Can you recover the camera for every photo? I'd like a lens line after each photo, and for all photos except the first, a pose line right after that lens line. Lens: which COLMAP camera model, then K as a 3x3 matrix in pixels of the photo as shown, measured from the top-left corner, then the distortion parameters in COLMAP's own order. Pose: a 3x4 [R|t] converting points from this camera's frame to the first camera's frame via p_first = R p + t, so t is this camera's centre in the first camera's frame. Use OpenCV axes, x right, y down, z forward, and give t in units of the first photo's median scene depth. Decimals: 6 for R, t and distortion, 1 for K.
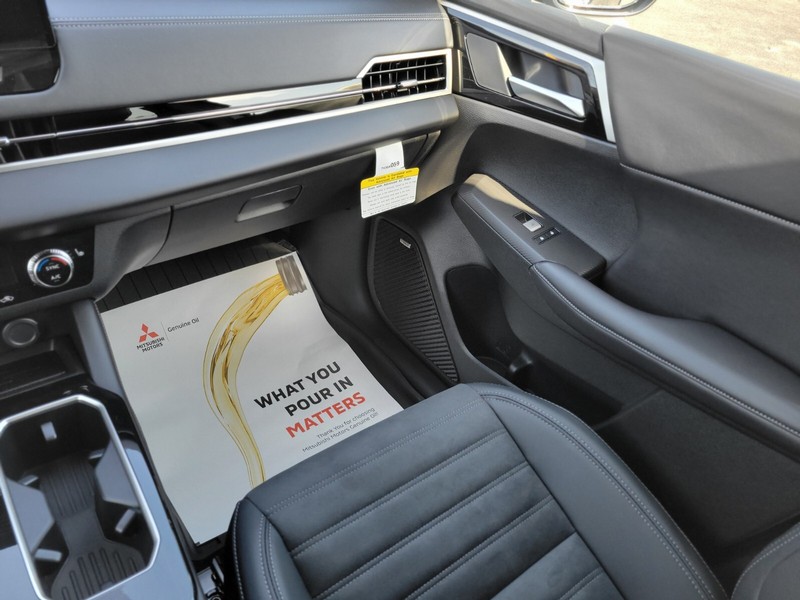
lens RADIAL K [[603.9, 0, 400.0], [0, 603.9, 300.0], [0, 0, 1]] dist [0.045000, -0.004064]
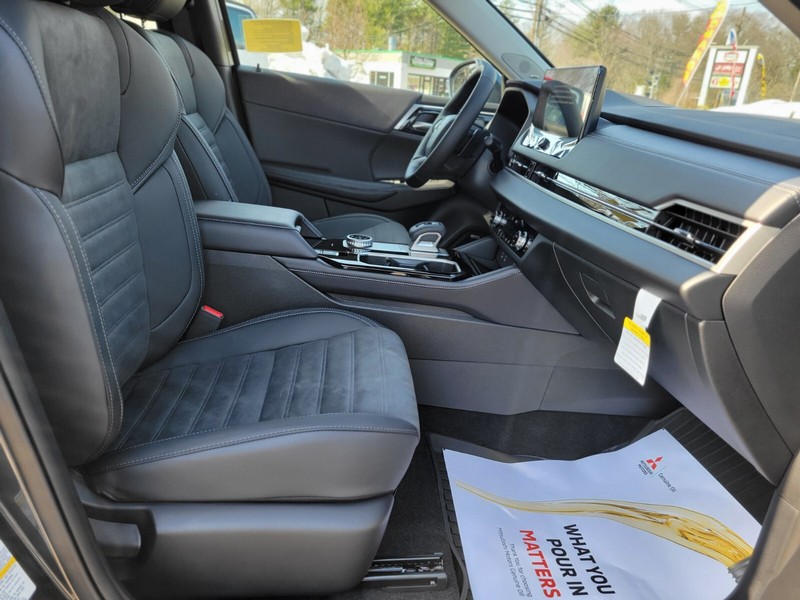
lens RADIAL K [[602.4, 0, 407.3], [0, 602.4, 295.1], [0, 0, 1]] dist [0.042091, -0.030752]
pose [[-0.515846, 0.085956, -0.852358, 0.713356], [-0.657516, 0.598071, 0.458240, -0.332444], [0.549159, 0.796821, -0.251995, 0.804565]]
